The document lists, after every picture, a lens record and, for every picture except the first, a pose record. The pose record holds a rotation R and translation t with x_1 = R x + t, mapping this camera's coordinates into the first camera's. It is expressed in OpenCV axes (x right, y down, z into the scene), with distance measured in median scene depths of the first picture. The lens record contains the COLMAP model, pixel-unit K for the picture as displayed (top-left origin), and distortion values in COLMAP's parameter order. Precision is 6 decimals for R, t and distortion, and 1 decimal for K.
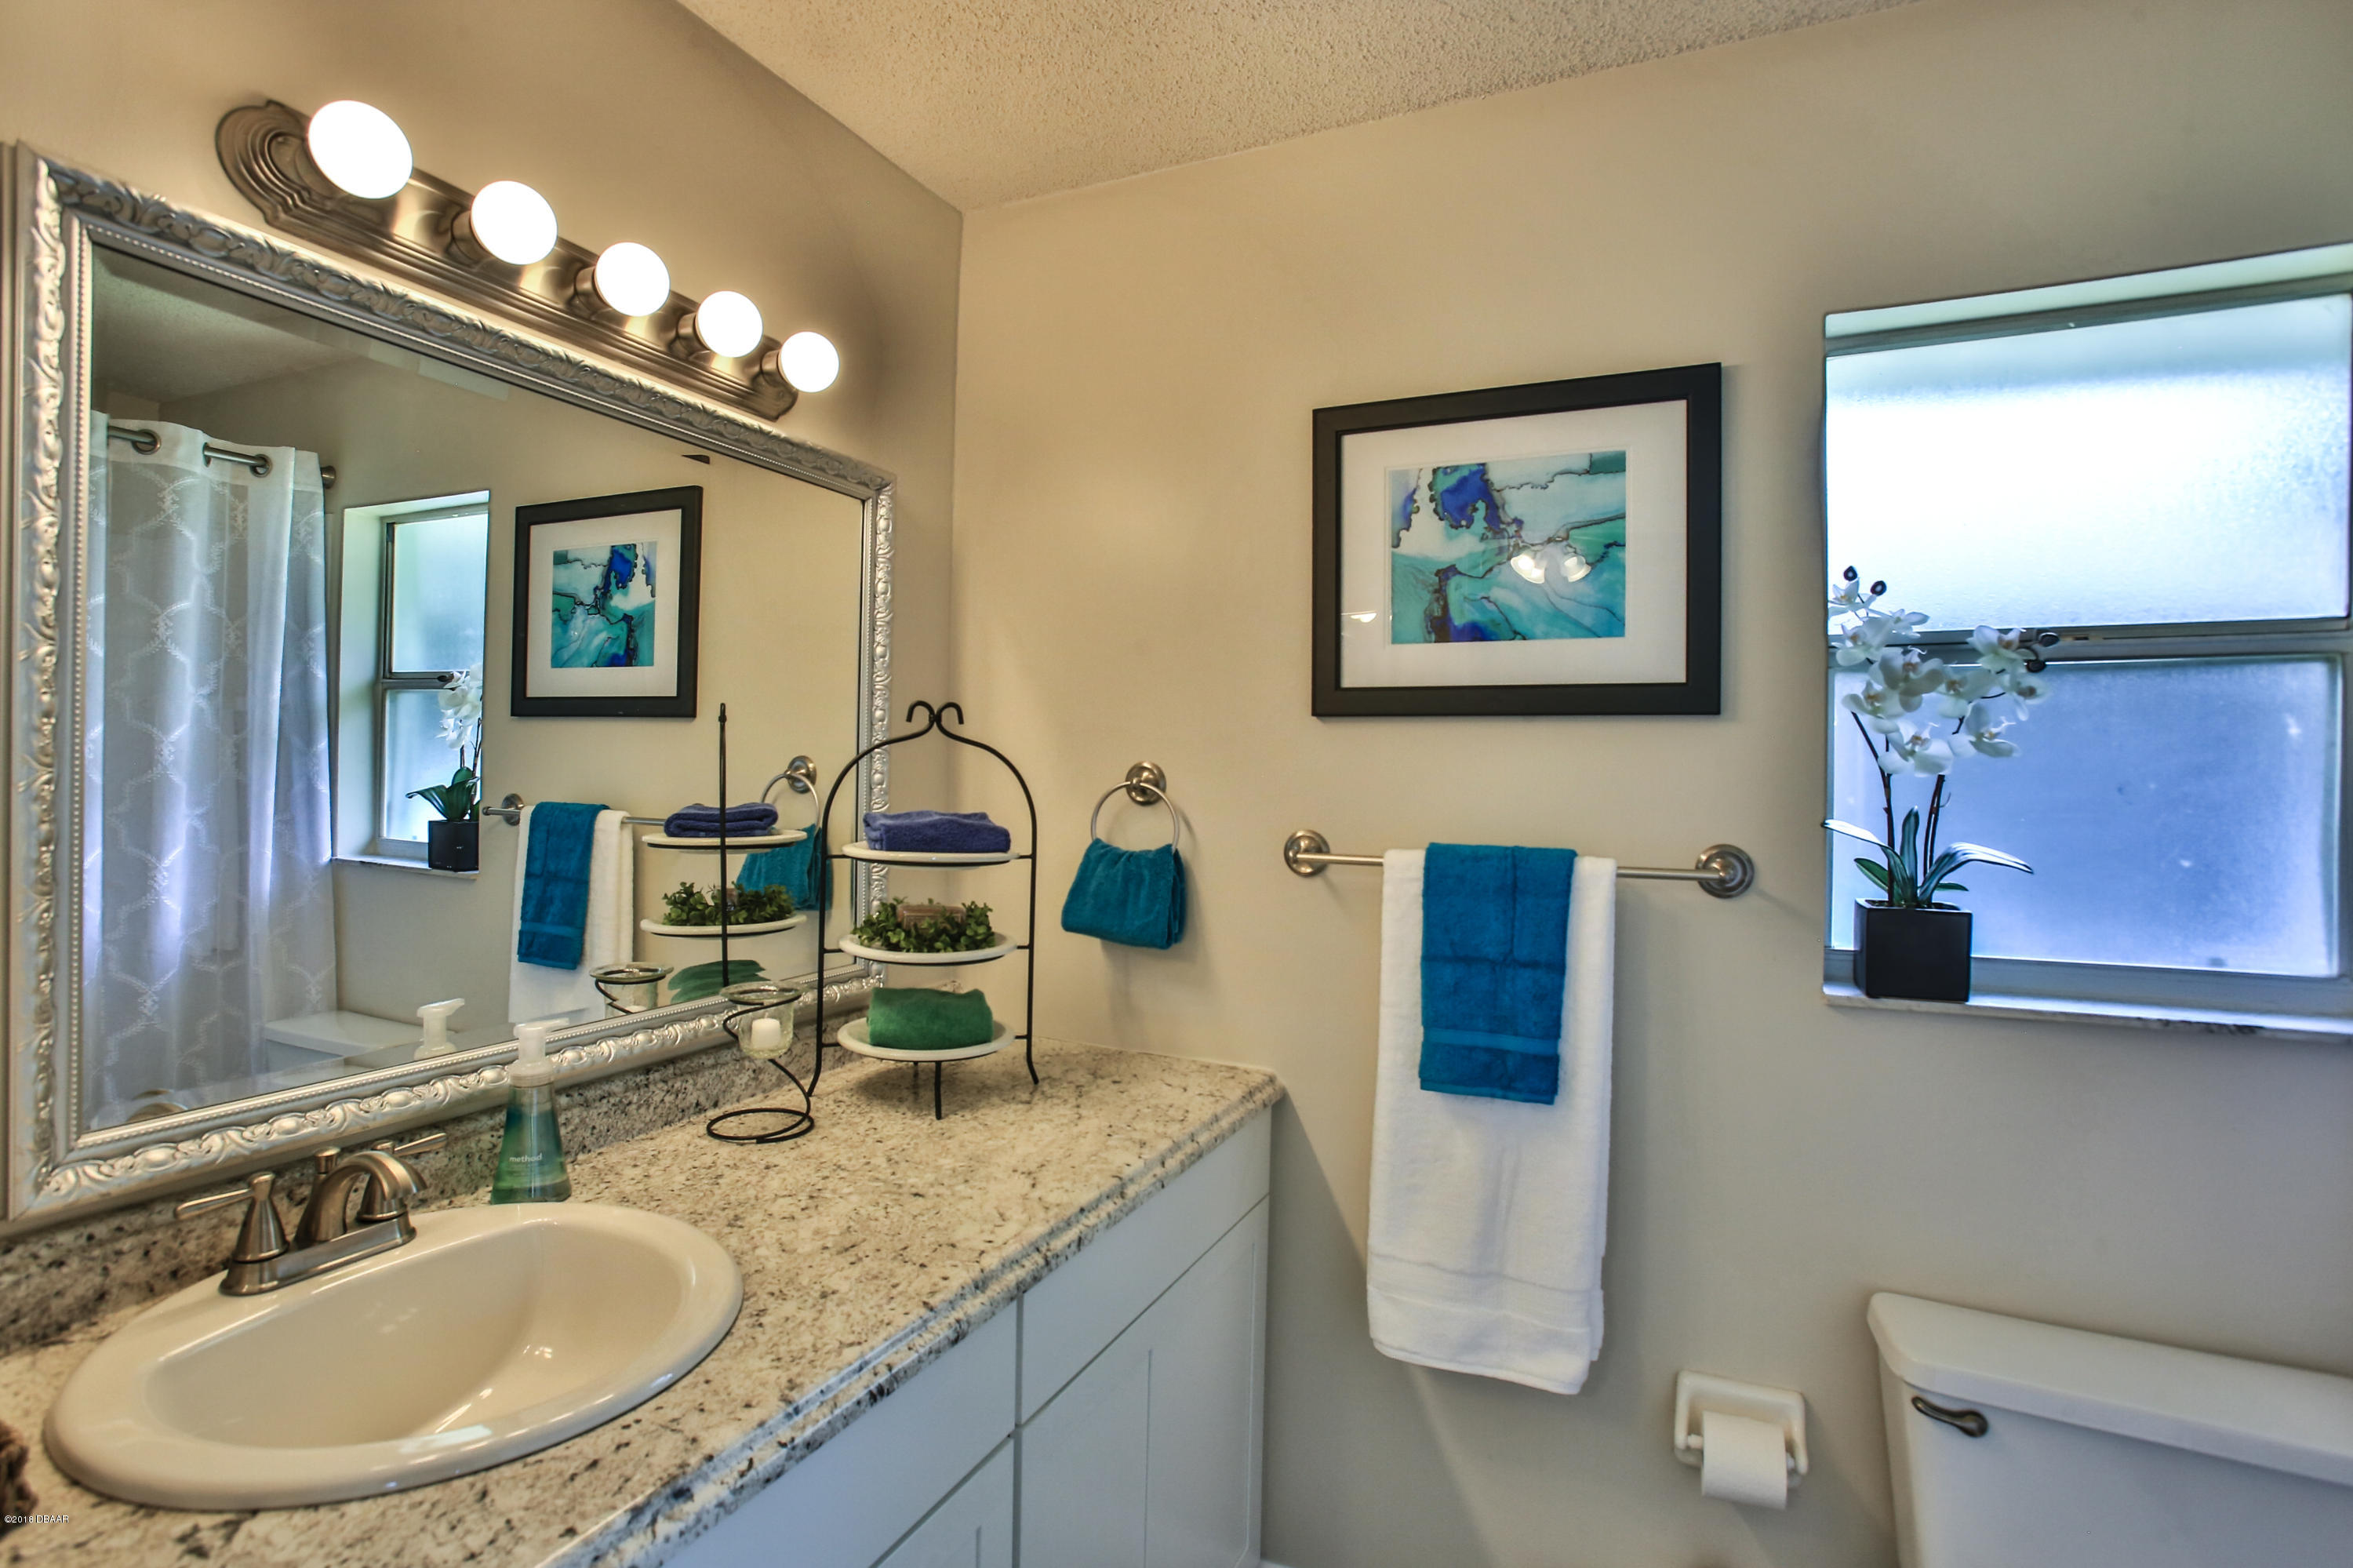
lens RADIAL K [[1130.2, 0, 1185.9], [0, 1130.2, 766.8], [0, 0, 1]] dist [-0.054516, 0.019078]
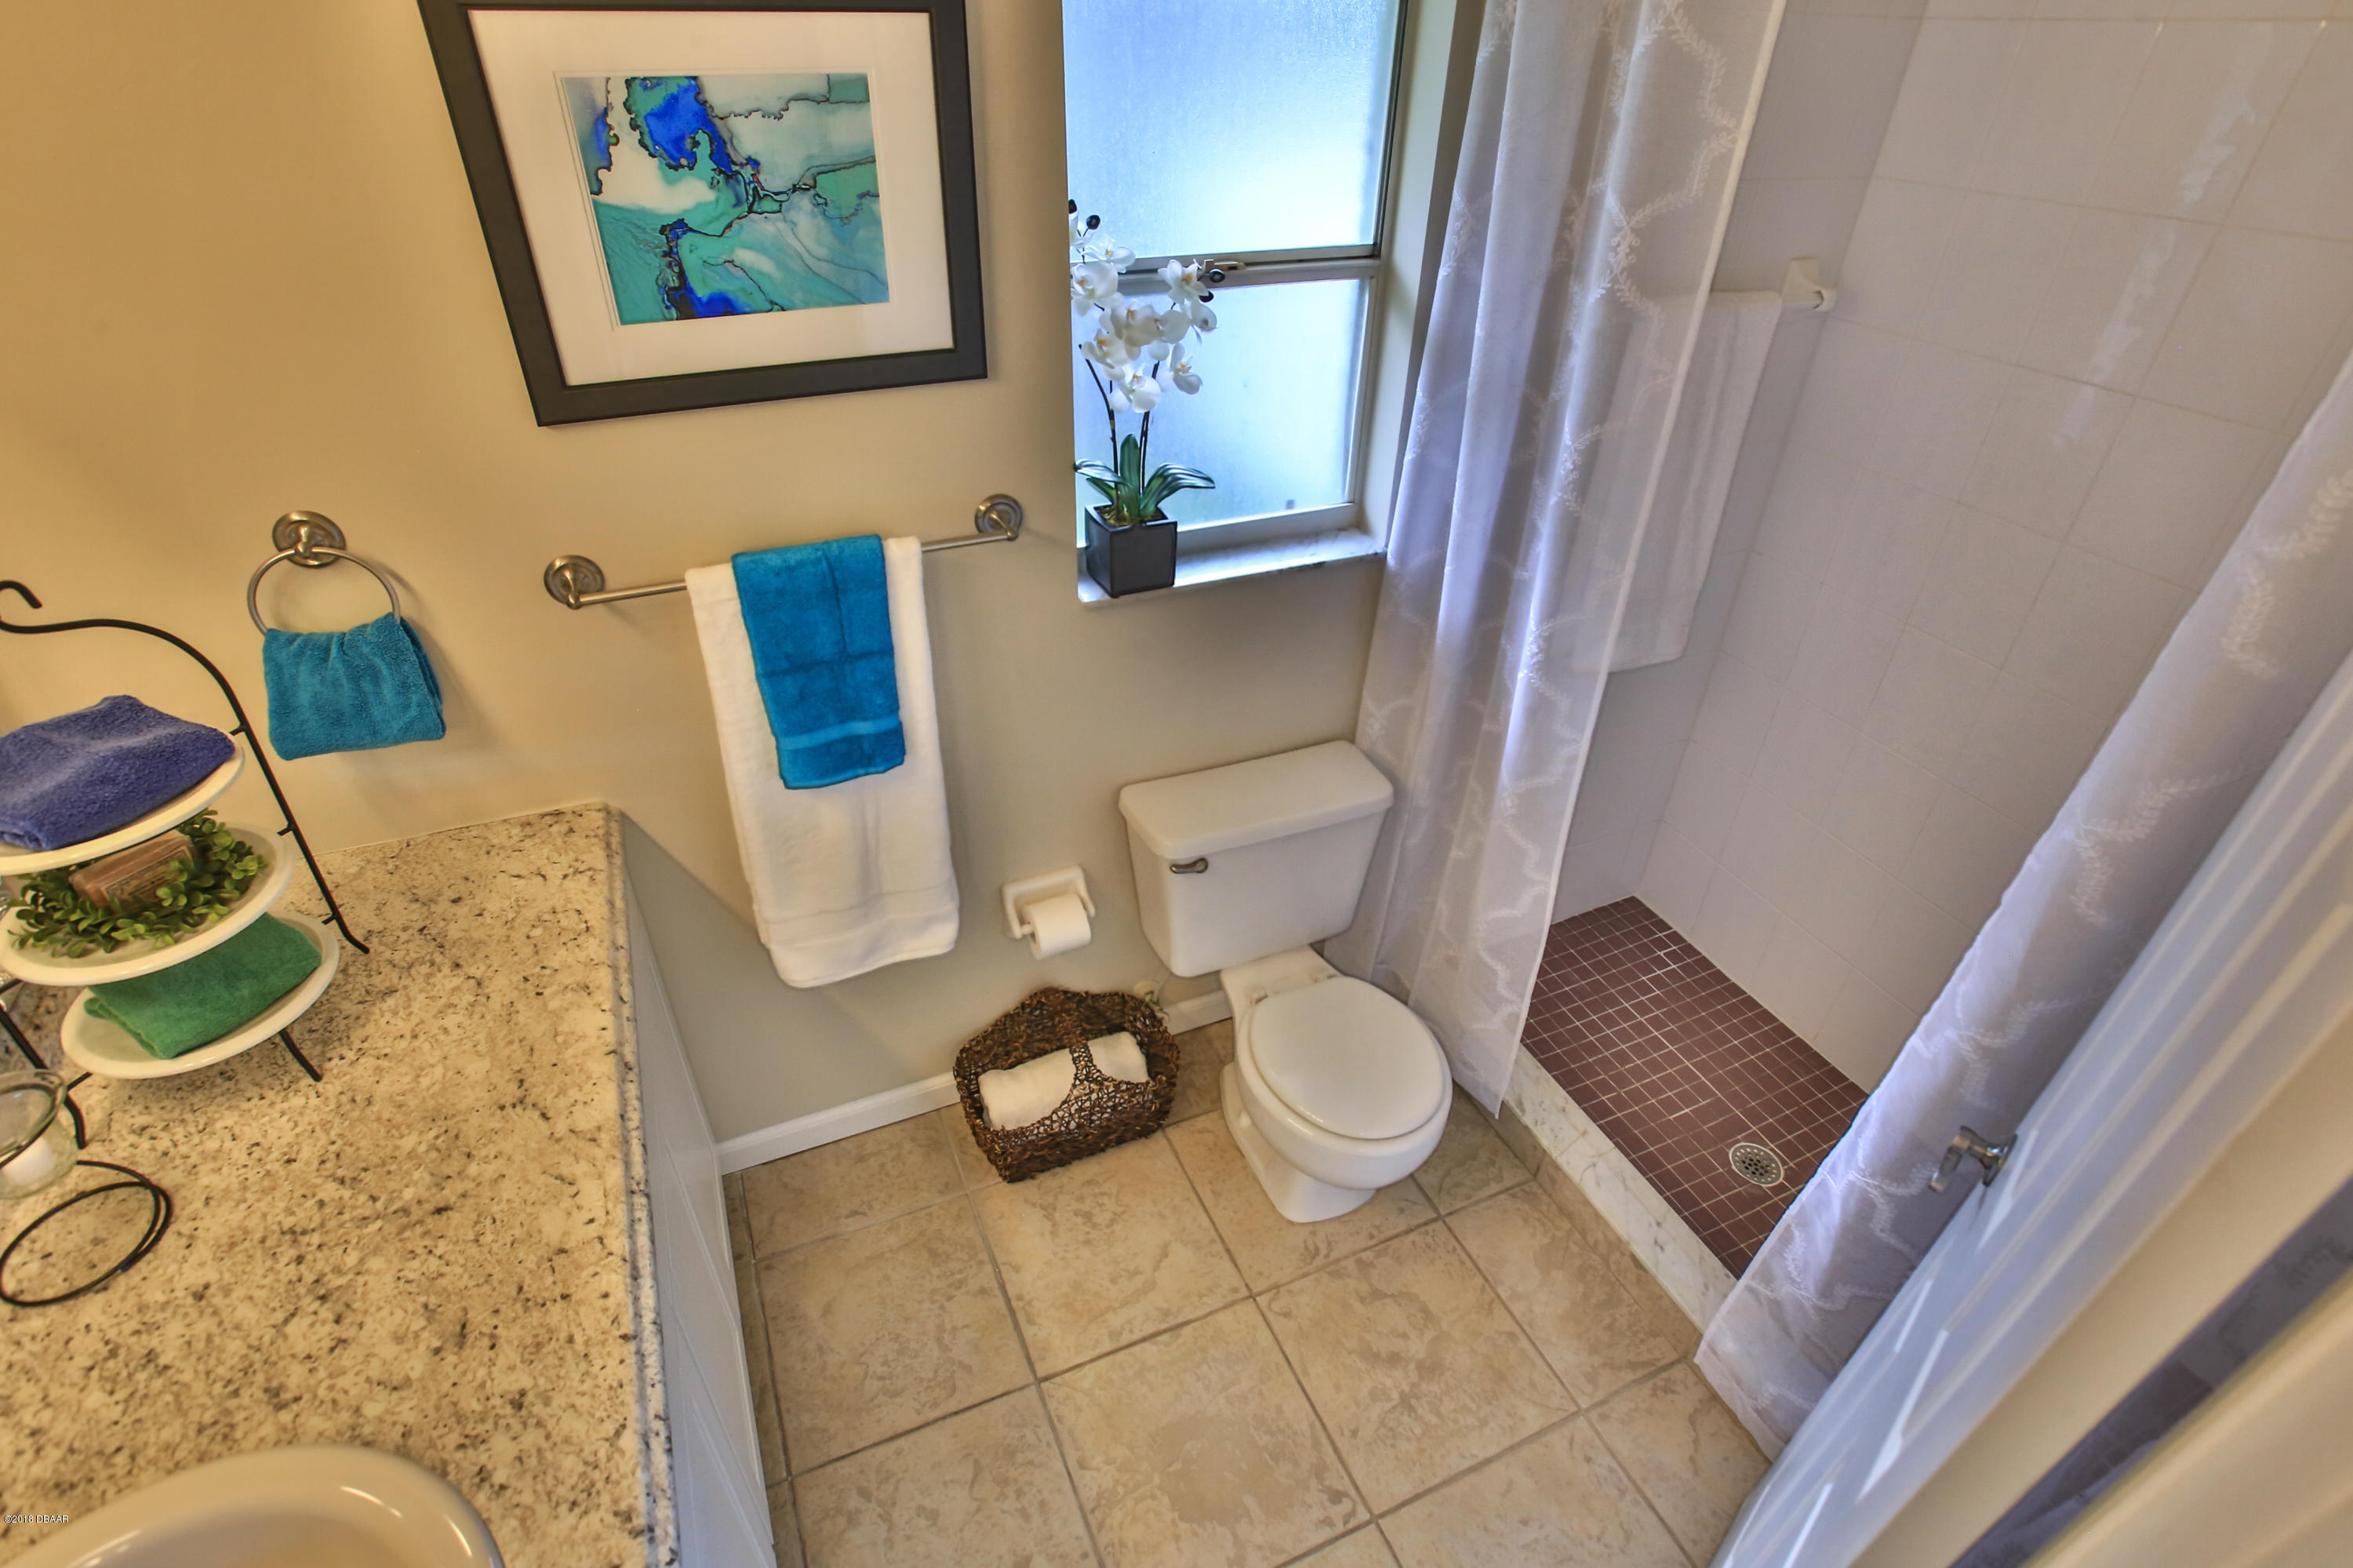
lens RADIAL K [[1130.2, 0, 1125.8], [0, 1130.2, 738.1], [0, 0, 1]] dist [-0.054516, 0.019078]
pose [[0.684149, -0.406045, 0.605861, -0.196016], [-0.003025, 0.829108, 0.559080, -0.347749], [-0.729336, -0.384327, 0.566005, 0.187849]]
